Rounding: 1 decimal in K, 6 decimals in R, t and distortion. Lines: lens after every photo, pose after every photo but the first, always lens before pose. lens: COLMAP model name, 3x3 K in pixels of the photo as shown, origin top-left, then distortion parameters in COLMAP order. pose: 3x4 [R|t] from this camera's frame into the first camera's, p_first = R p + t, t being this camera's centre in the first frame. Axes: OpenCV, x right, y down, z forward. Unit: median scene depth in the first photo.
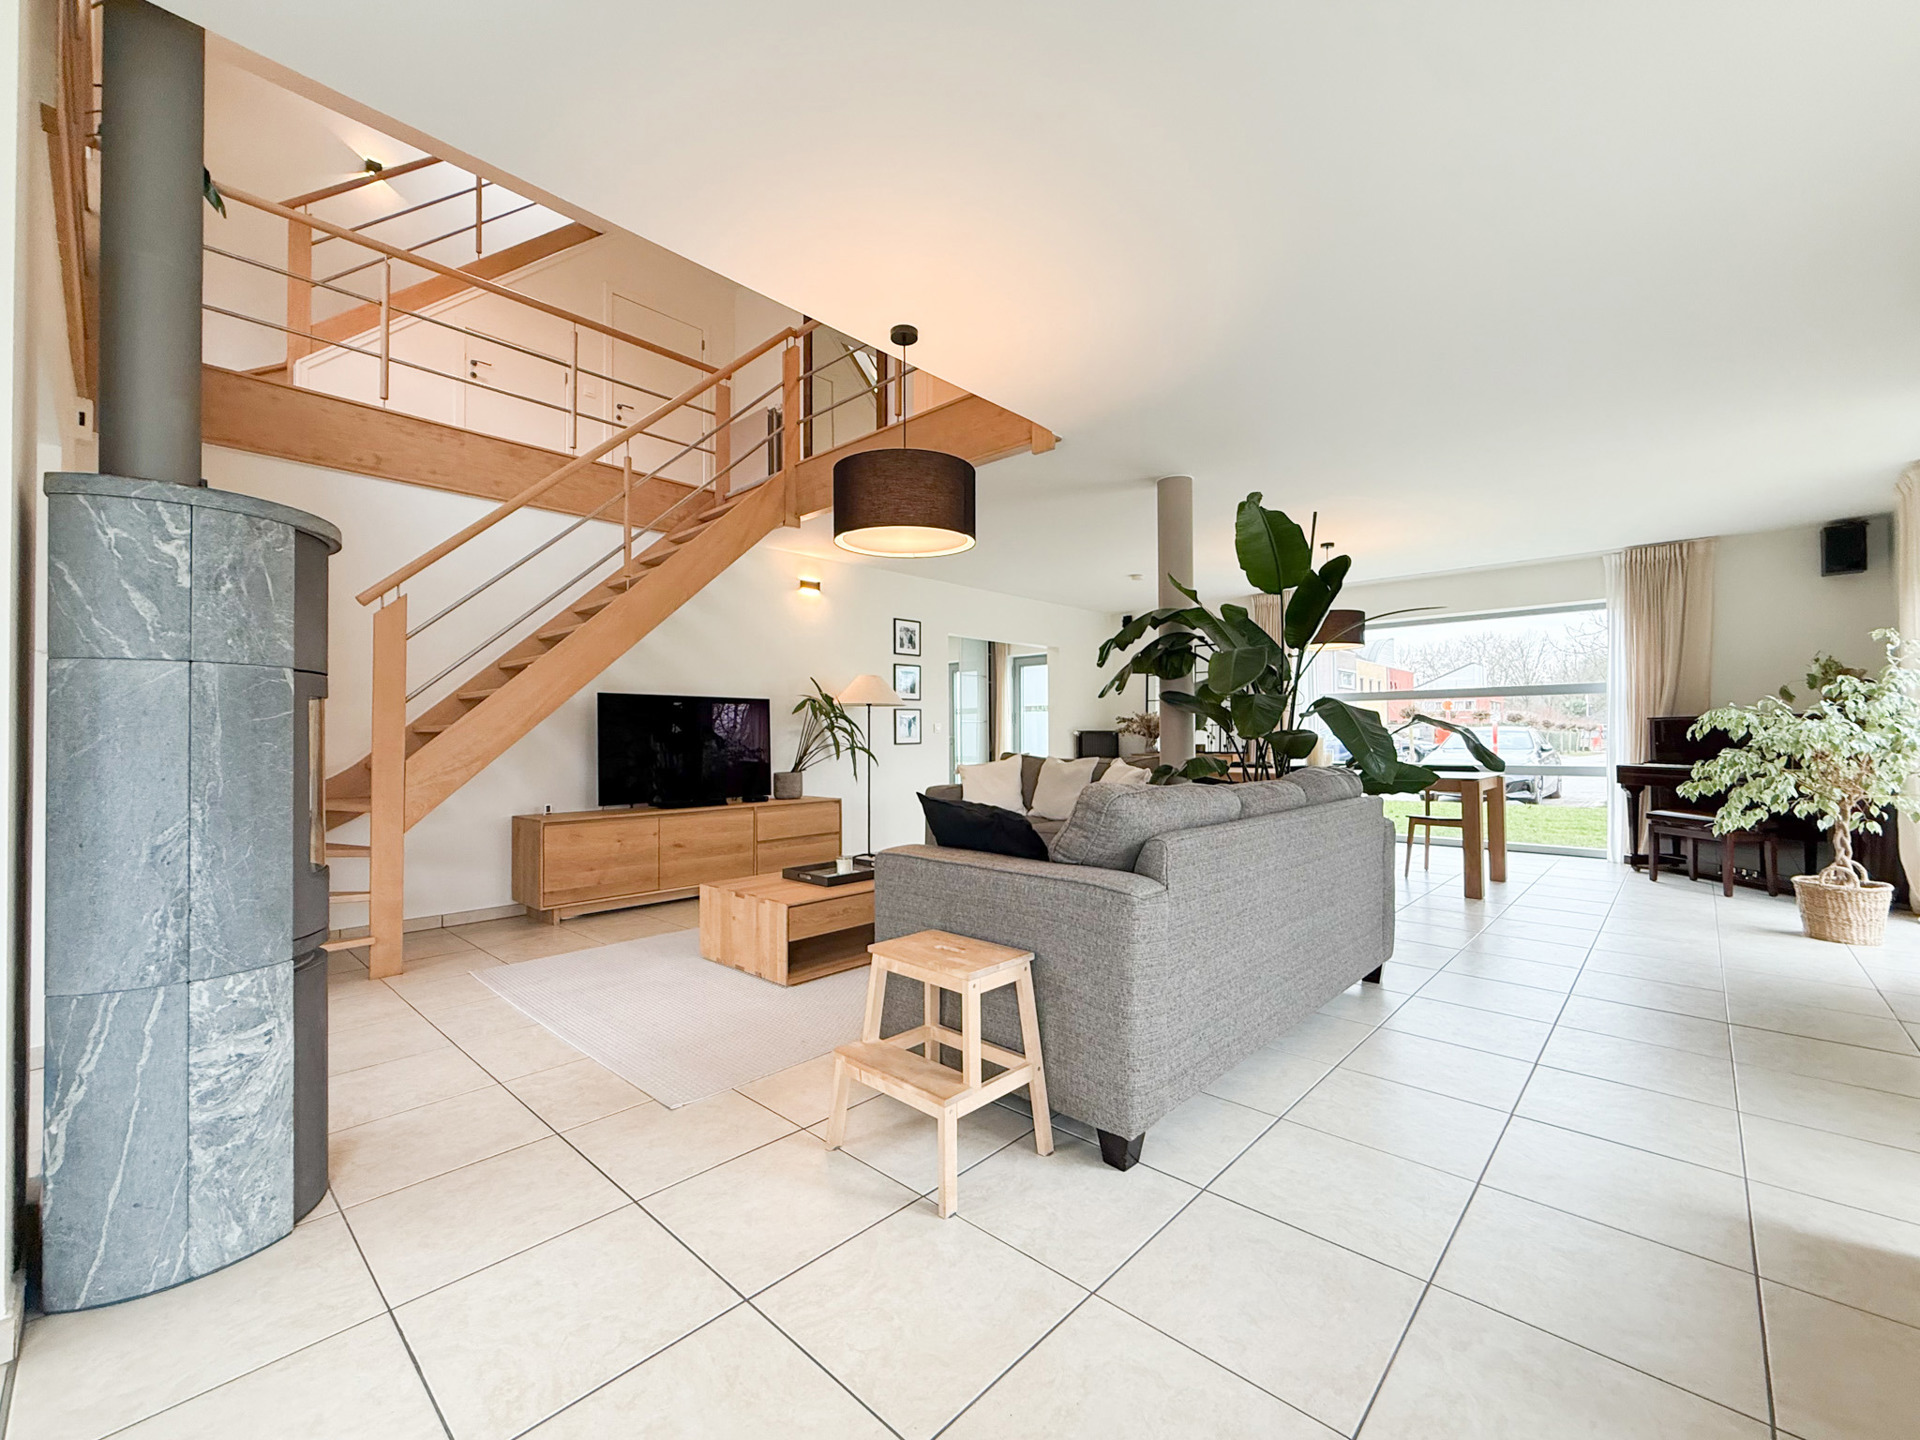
lens RADIAL K [[779.4, 0, 960.0], [0, 779.4, 720.0], [0, 0, 1]] dist [0.000880, 0.000068]
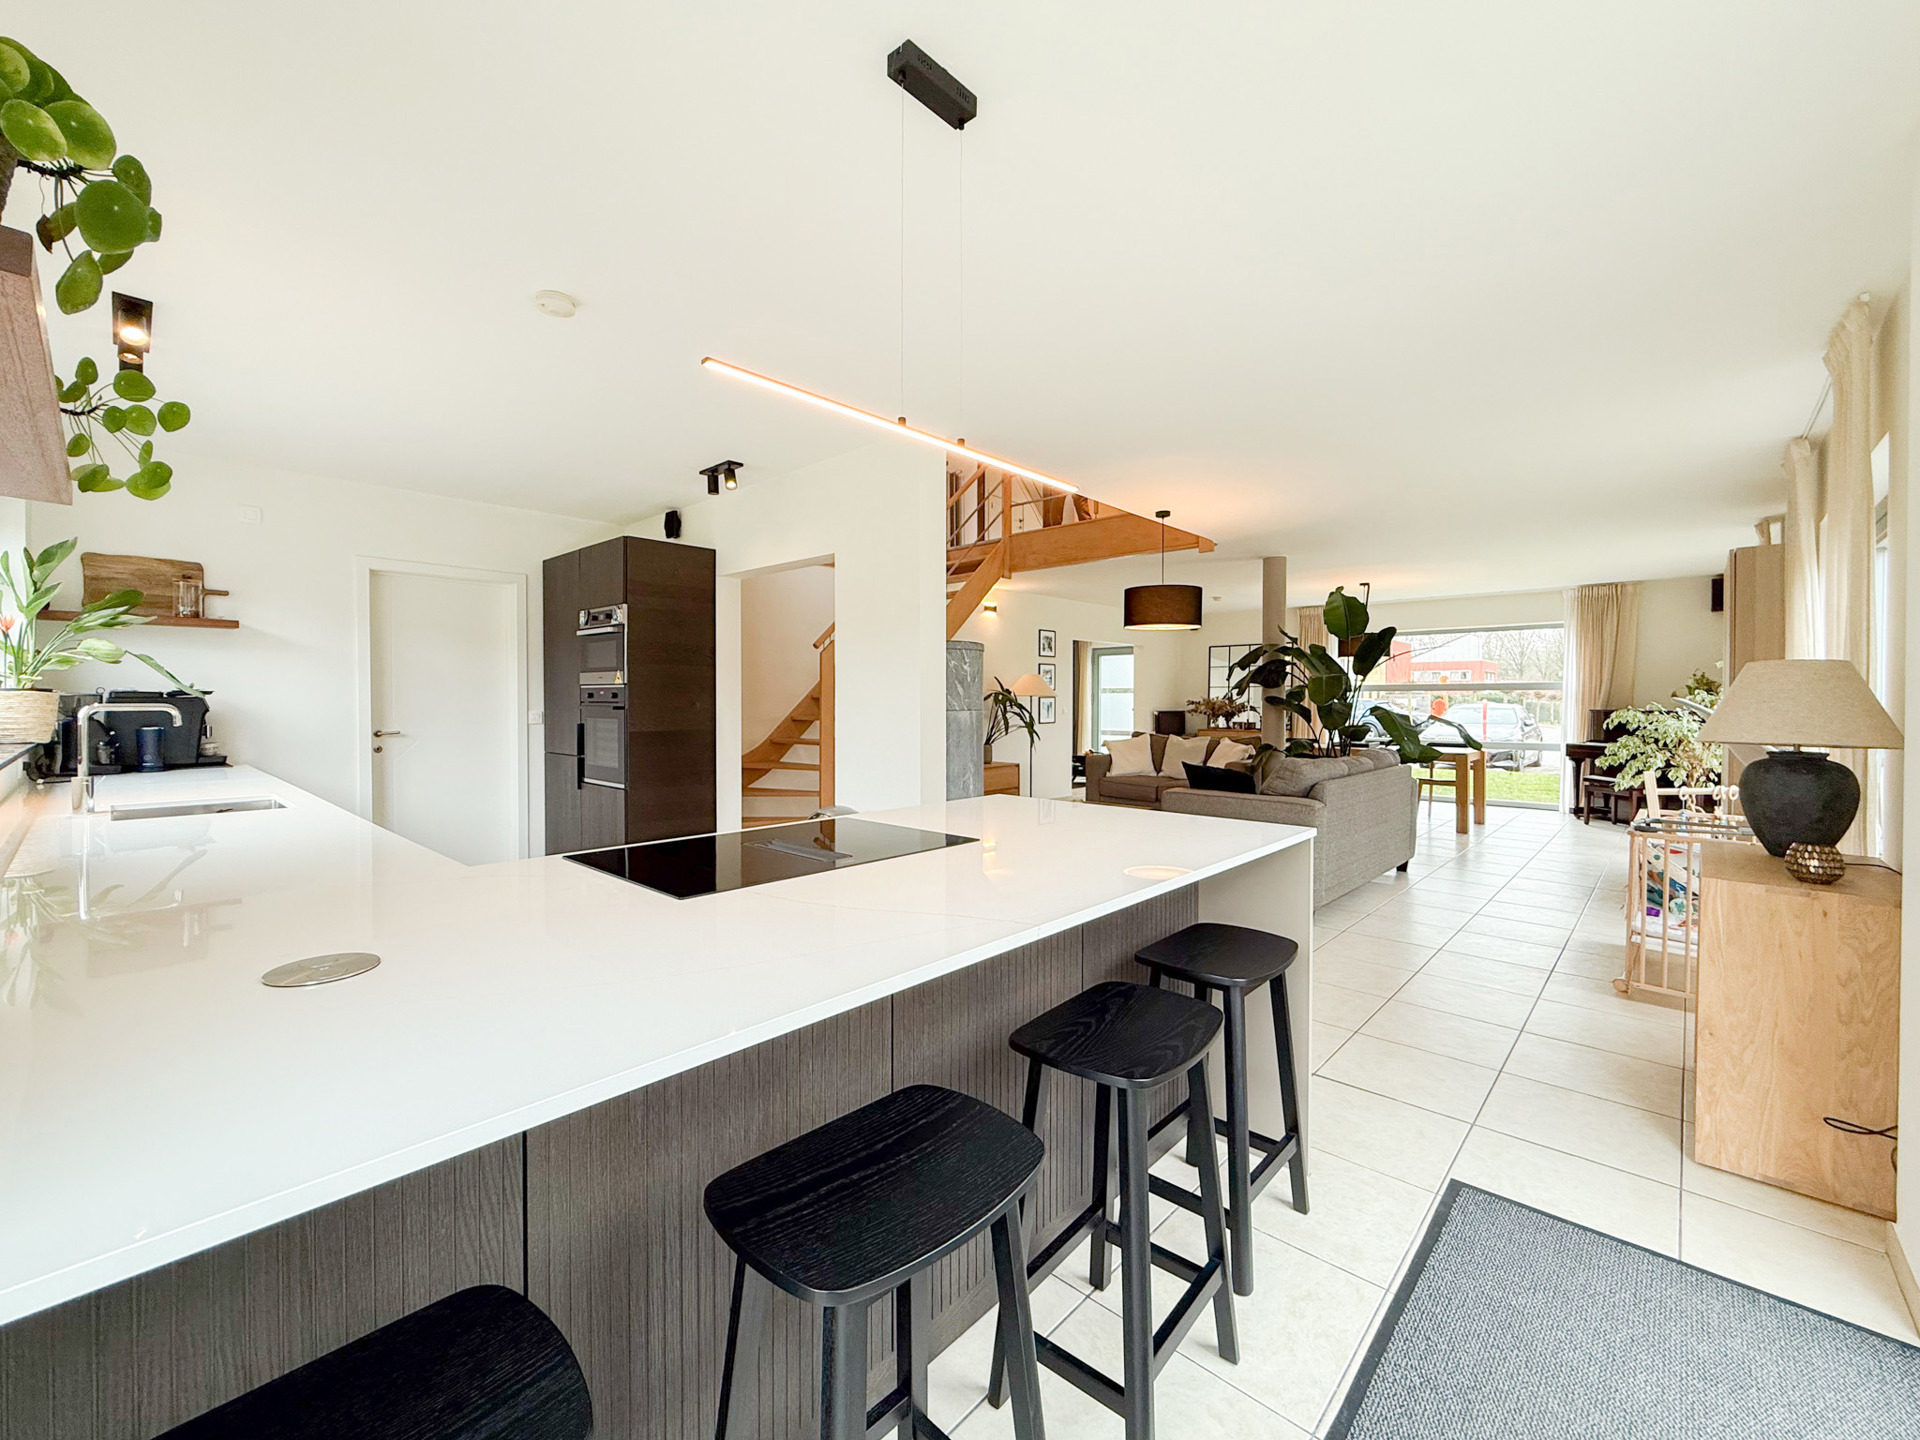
lens RADIAL K [[779.8, 0, 966.5], [0, 779.8, 705.9], [0, 0, 1]] dist [-0.000359, -0.000037]
pose [[0.999909, 0.008119, 0.010793, -0.306697], [-0.008414, 0.999584, 0.027579, -0.048044], [-0.010565, -0.027667, 0.999561, -0.474110]]
